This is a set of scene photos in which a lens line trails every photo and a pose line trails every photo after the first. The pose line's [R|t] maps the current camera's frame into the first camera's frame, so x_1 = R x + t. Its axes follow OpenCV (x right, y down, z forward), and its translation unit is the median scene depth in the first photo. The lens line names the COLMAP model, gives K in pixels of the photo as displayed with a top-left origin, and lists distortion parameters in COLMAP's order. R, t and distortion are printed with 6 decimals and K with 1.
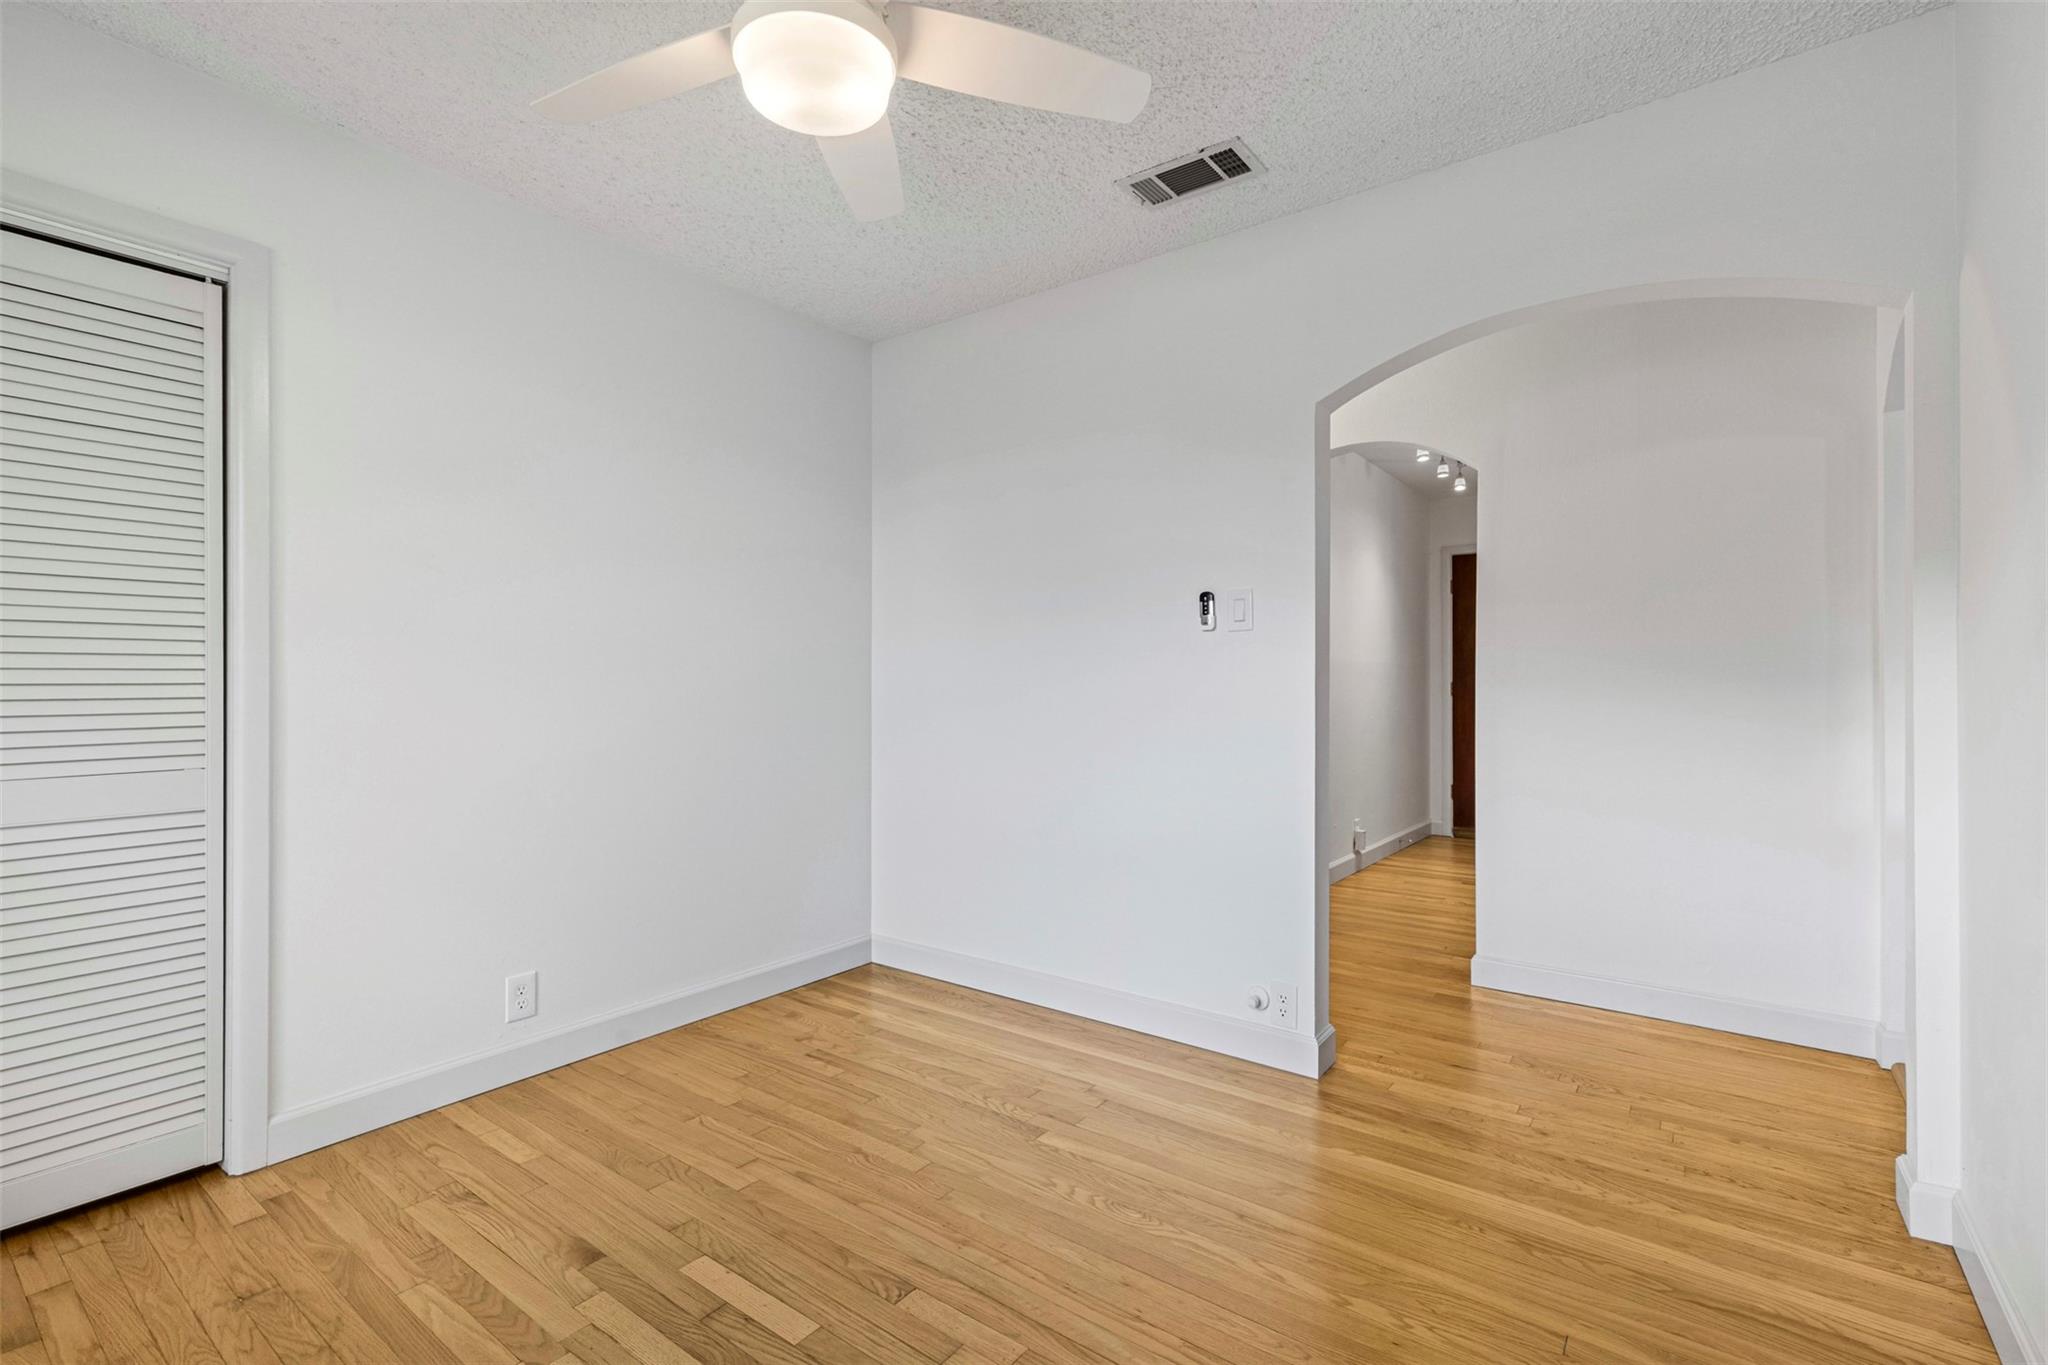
lens RADIAL K [[925.0, 0, 1018.9], [0, 925.0, 679.3], [0, 0, 1]] dist [0.000337, 0.000473]
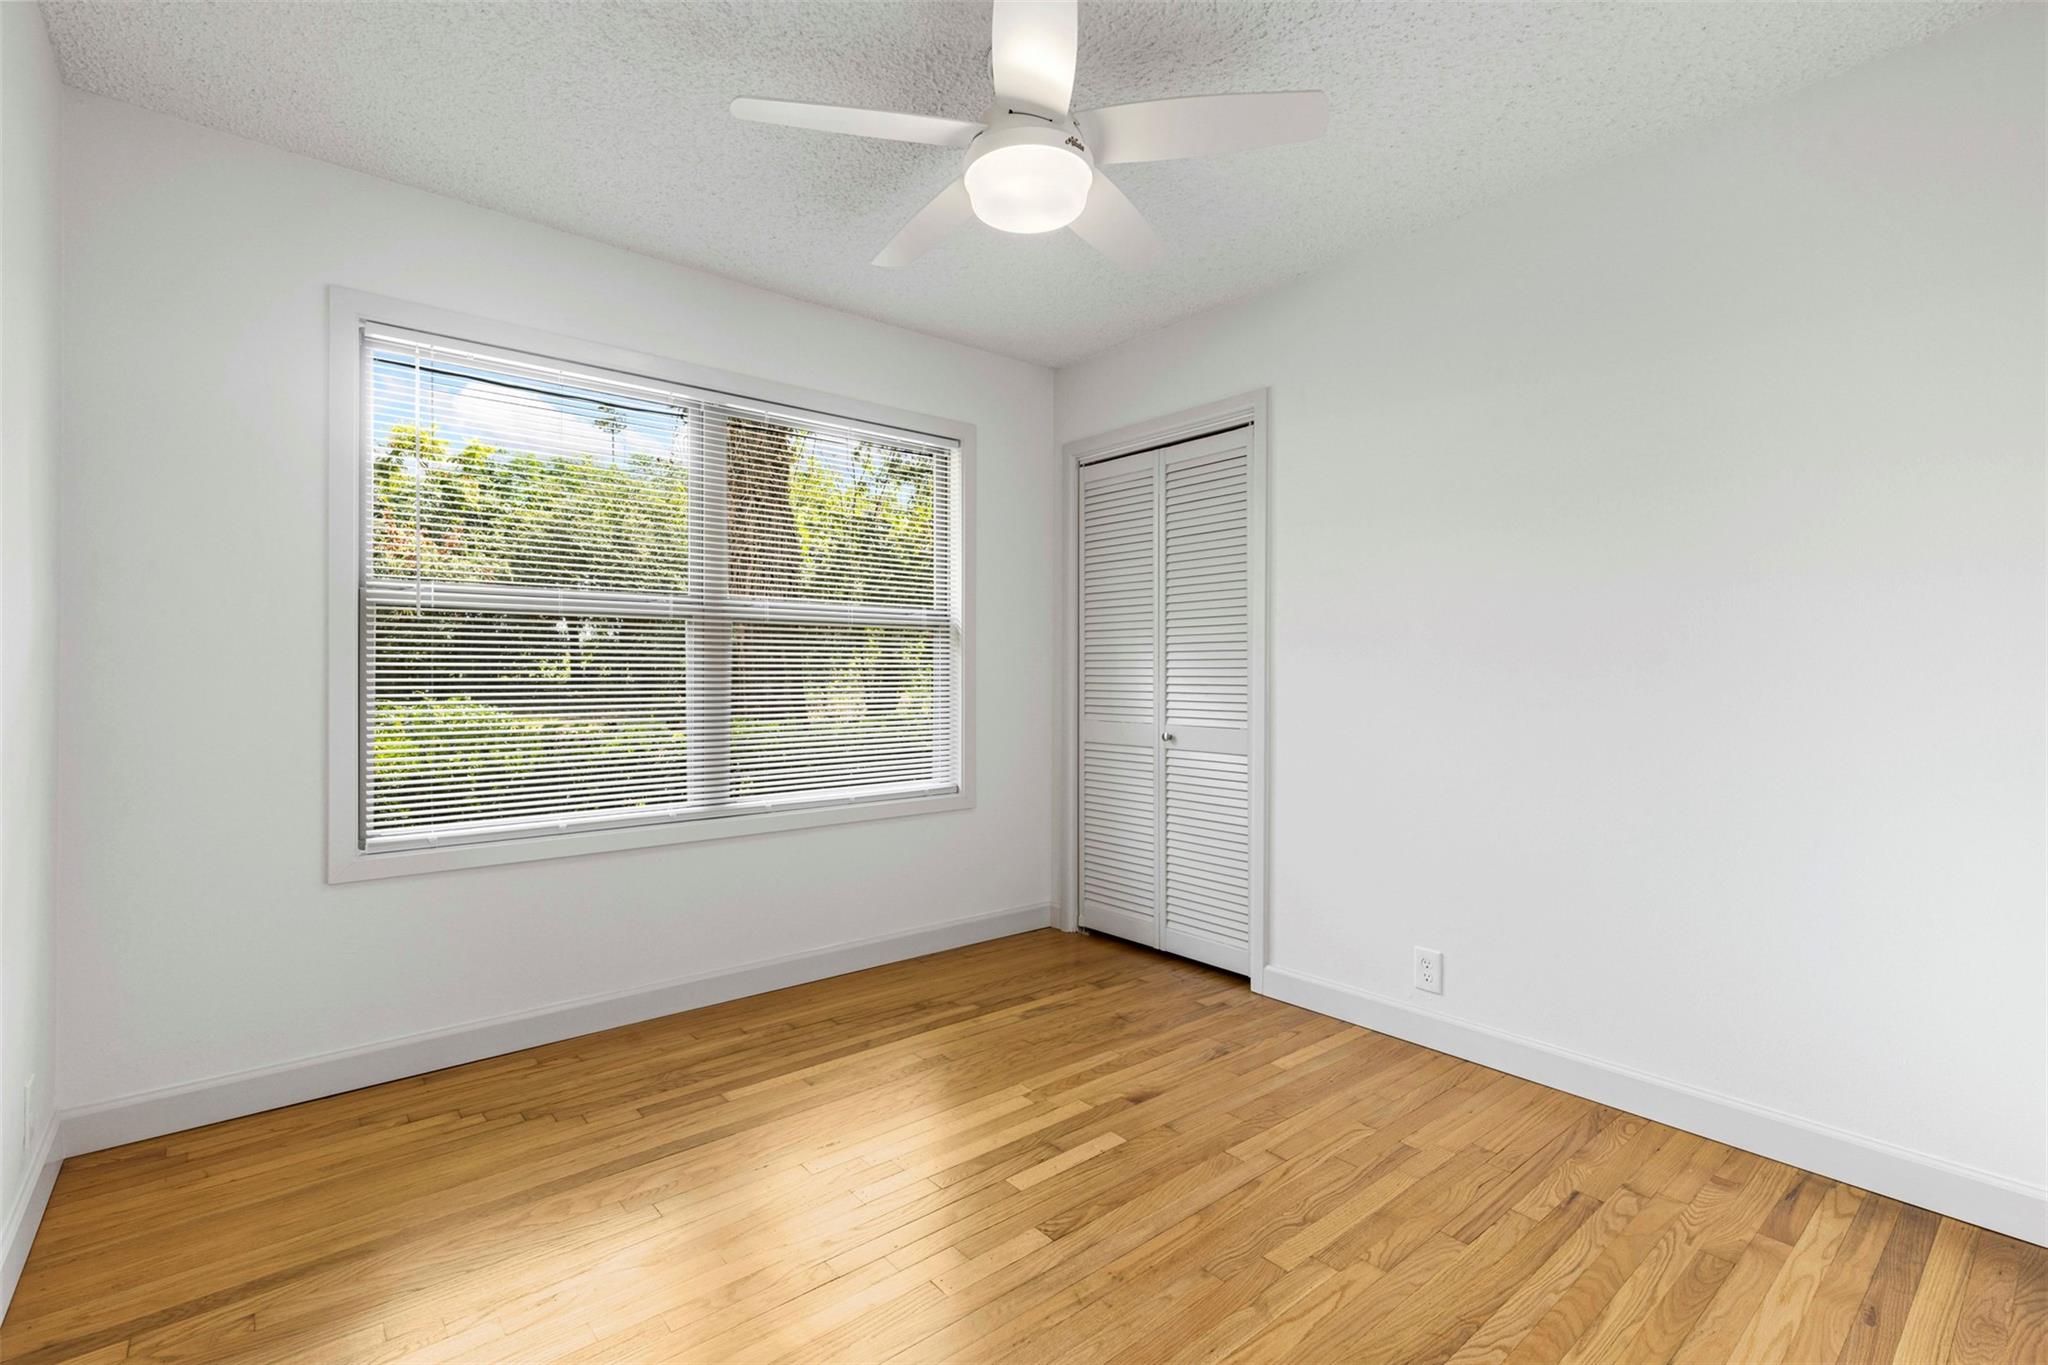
lens RADIAL K [[925.0, 0, 1028.5], [0, 925.0, 676.1], [0, 0, 1]] dist [0.000337, 0.000473]
pose [[-0.221464, 0.005685, -0.975152, 0.685186], [-0.005086, 0.999963, 0.006985, -0.004794], [0.975155, 0.006507, -0.221427, 0.877342]]
